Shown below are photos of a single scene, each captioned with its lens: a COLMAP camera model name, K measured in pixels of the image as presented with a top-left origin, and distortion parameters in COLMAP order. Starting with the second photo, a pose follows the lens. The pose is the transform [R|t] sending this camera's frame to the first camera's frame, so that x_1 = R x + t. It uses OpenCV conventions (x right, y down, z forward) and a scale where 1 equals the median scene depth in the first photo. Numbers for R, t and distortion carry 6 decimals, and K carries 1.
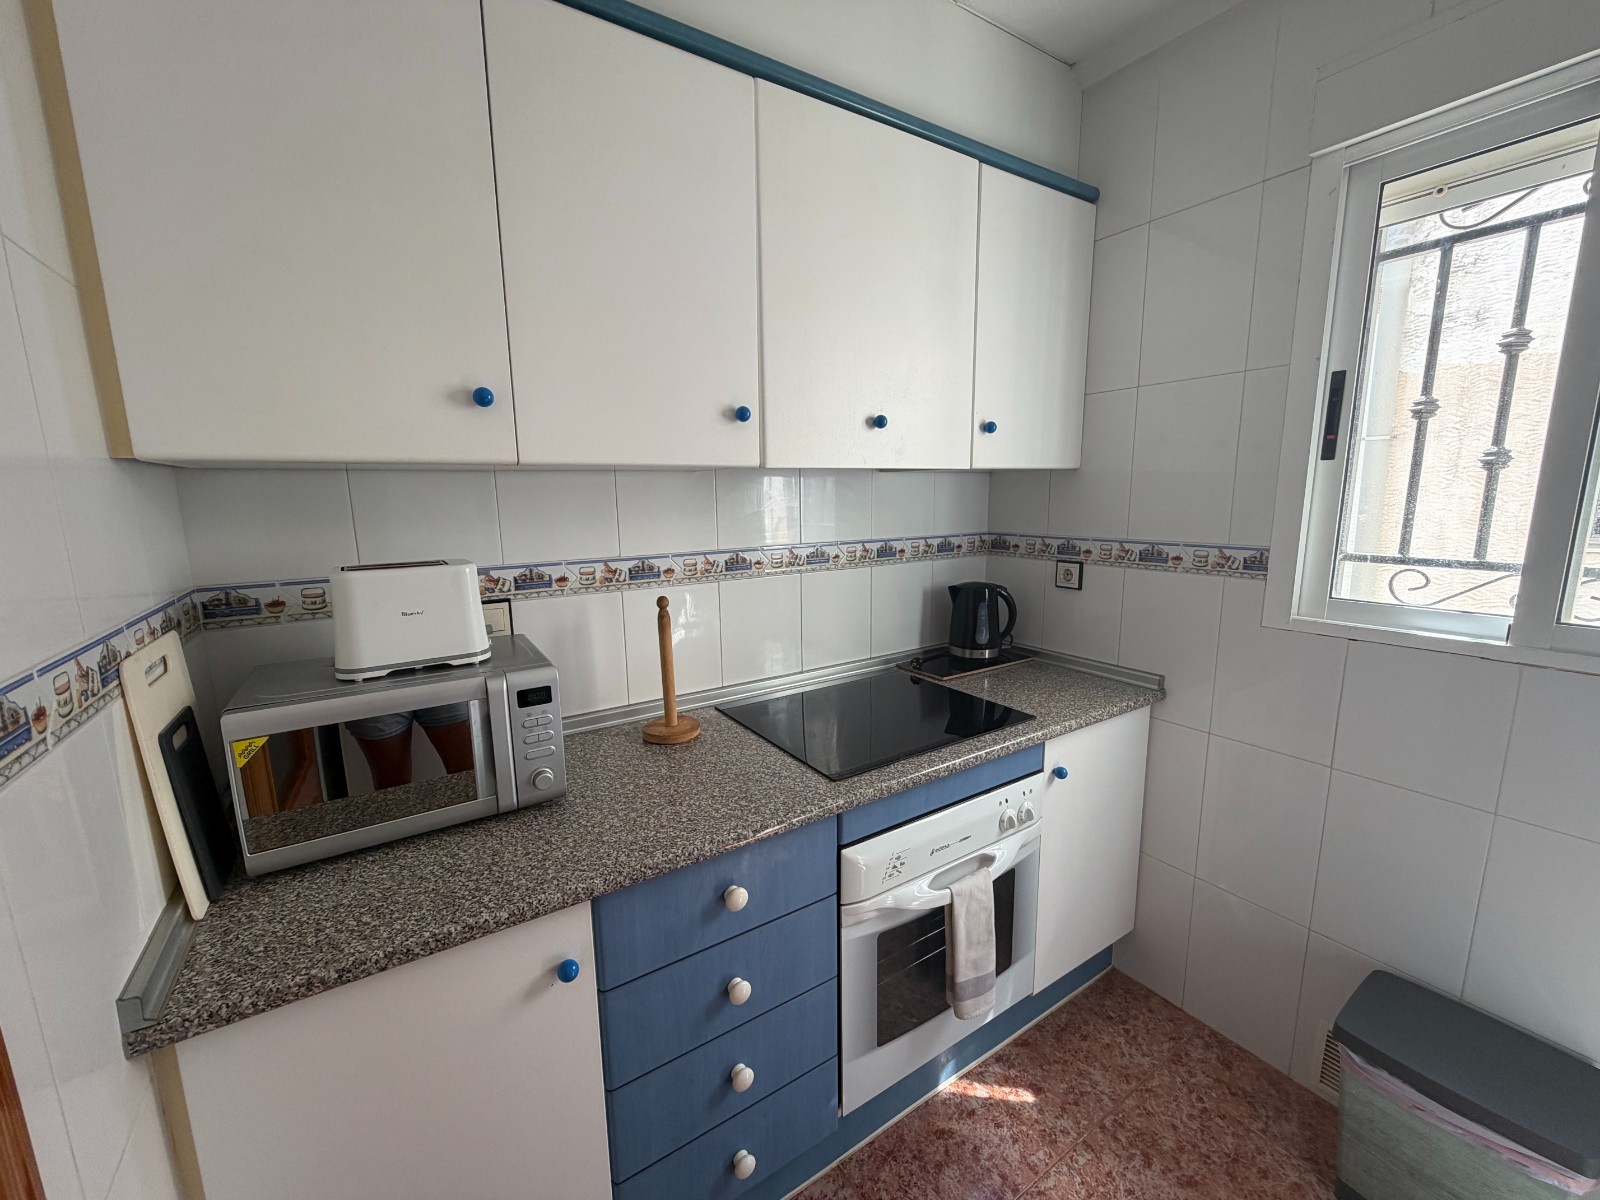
lens RADIAL K [[664.7, 0, 800.0], [0, 664.7, 600.0], [0, 0, 1]] dist [0.012512, -0.000061]
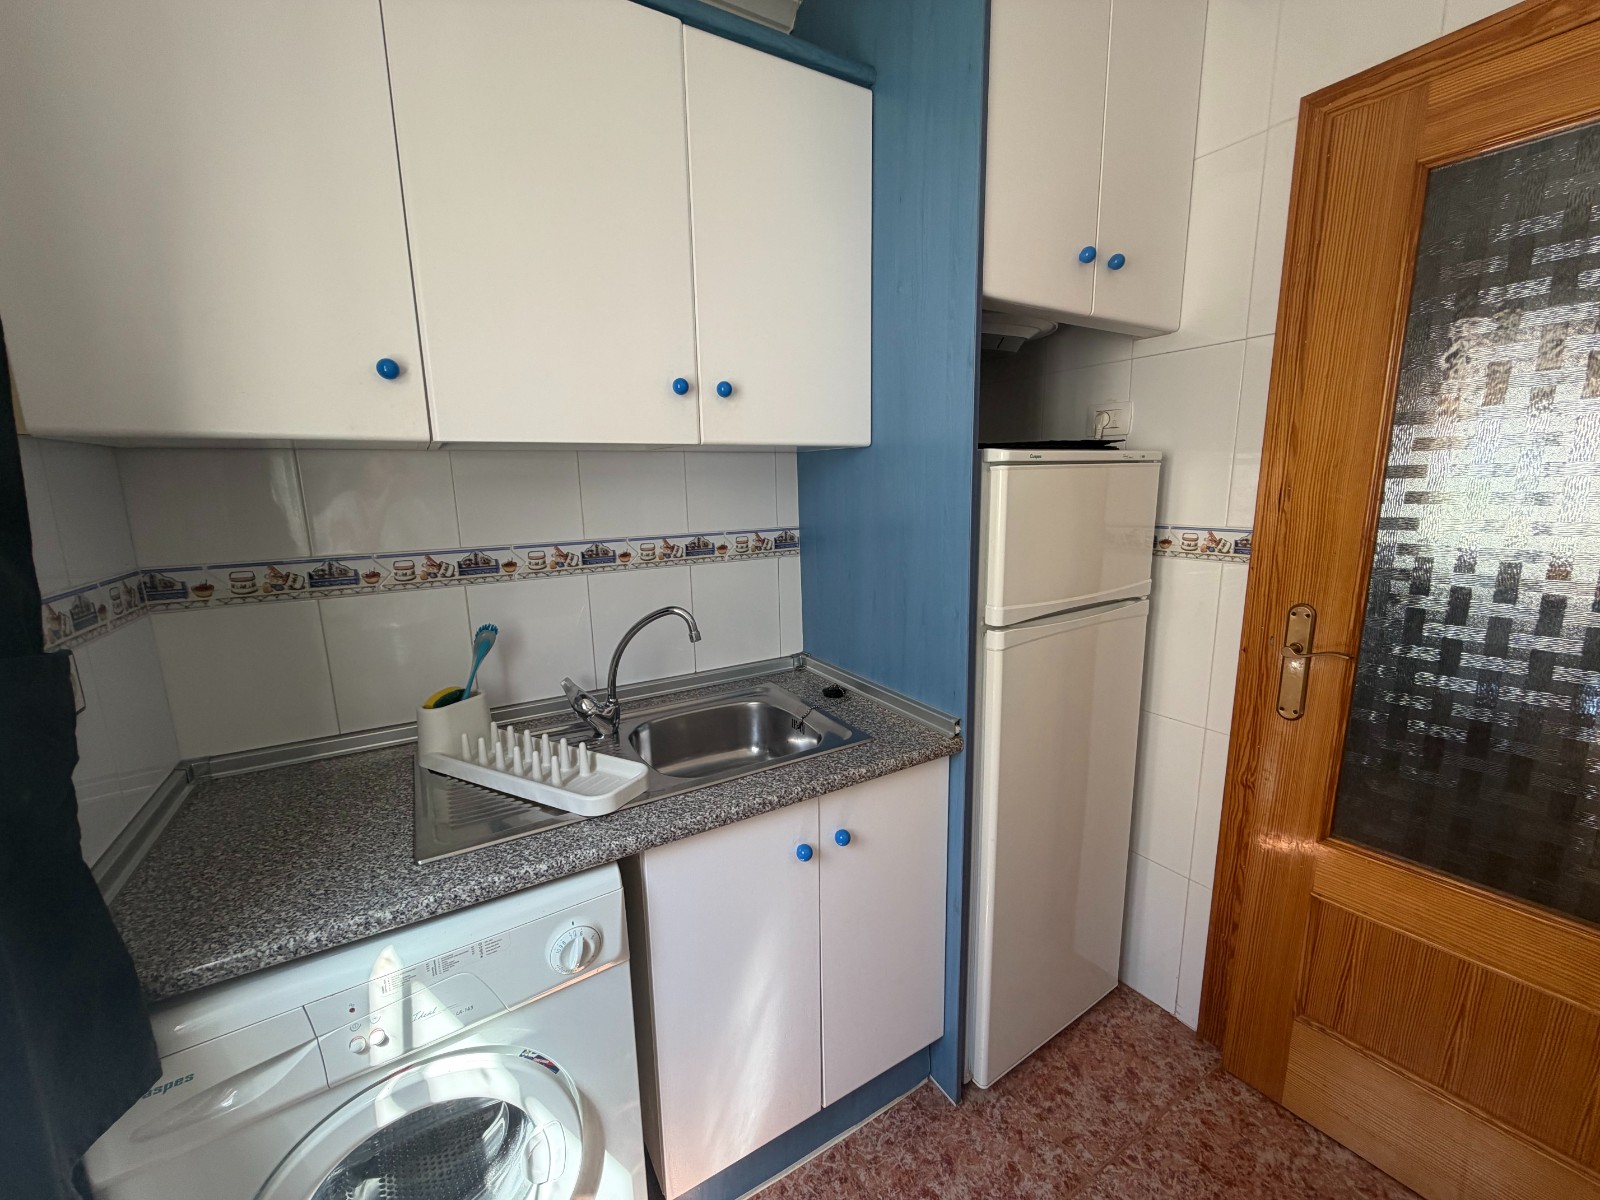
lens RADIAL K [[636.9, 0, 796.2], [0, 636.9, 606.1], [0, 0, 1]] dist [-0.001111, -0.000292]
pose [[0.998692, 0.010880, -0.049963, 0.101157], [-0.008654, 0.998970, 0.044543, -0.012591], [0.050396, -0.044052, 0.997757, 0.068020]]
